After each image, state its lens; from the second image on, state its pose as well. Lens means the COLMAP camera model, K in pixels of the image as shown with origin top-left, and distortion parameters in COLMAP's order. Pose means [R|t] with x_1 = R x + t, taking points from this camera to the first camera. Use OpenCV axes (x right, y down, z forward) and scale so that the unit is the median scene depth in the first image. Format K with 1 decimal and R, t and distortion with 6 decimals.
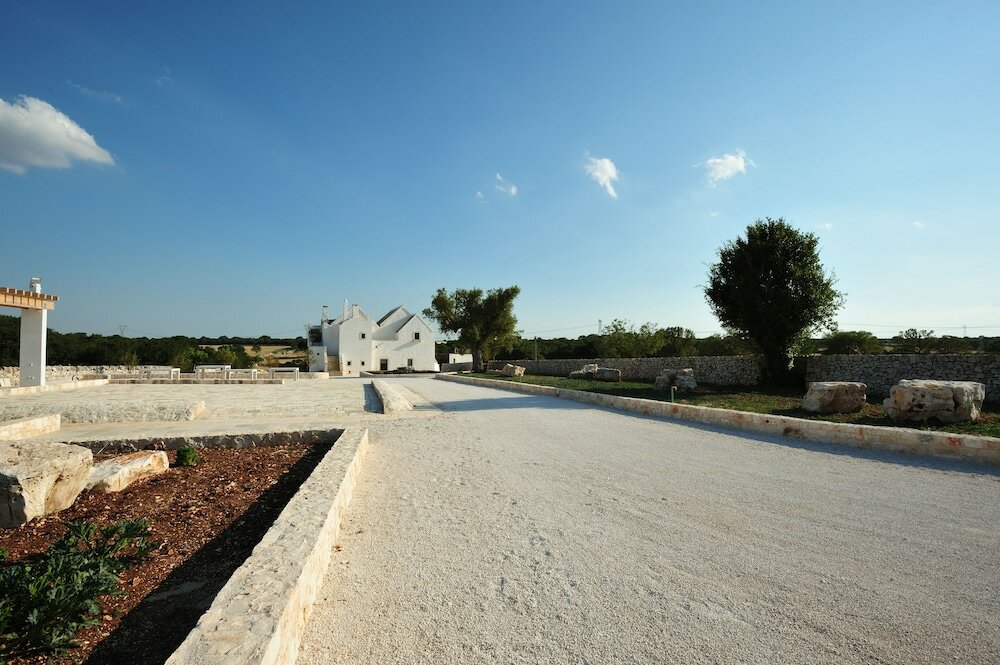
lens RADIAL K [[476.0, 0, 500.0], [0, 476.0, 332.5], [0, 0, 1]] dist [-0.014253, -0.001207]
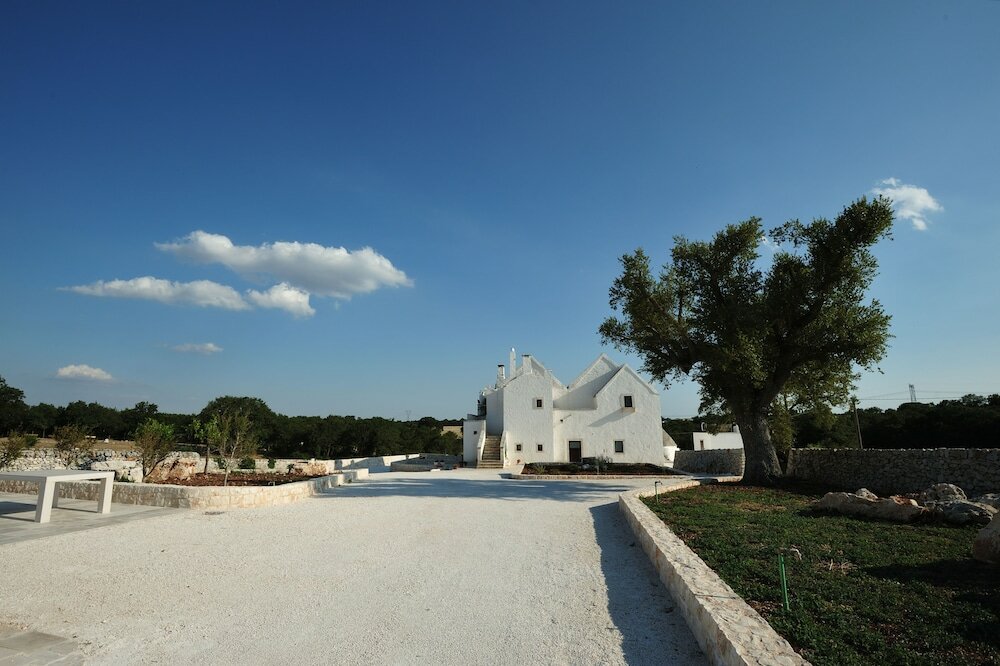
lens RADIAL K [[476.0, 0, 500.0], [0, 476.0, 333.0], [0, 0, 1]] dist [-0.014253, -0.001207]
pose [[0.879471, -0.100444, -0.465233, -0.043938], [0.022689, 0.985215, -0.169816, 0.030298], [0.475411, 0.138793, 0.868747, 0.591536]]
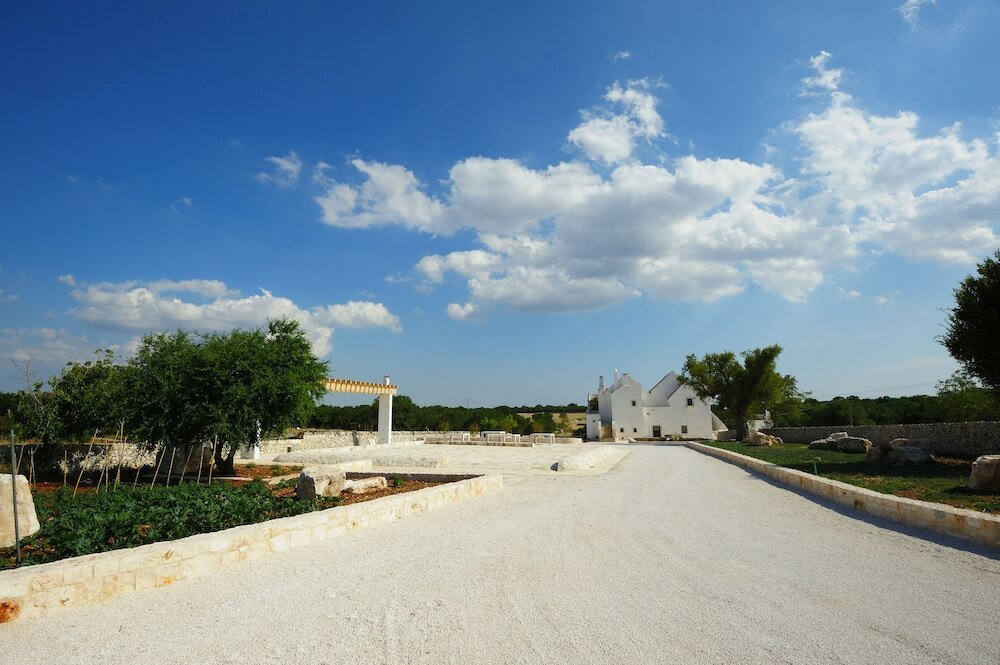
lens RADIAL K [[476.0, 0, 500.0], [0, 476.0, 332.5], [0, 0, 1]] dist [-0.014253, -0.001207]
pose [[0.818186, -0.109349, -0.564459, 0.111096], [0.031103, 0.988728, -0.146456, -0.004058], [0.574112, 0.102272, 0.812365, -0.046522]]
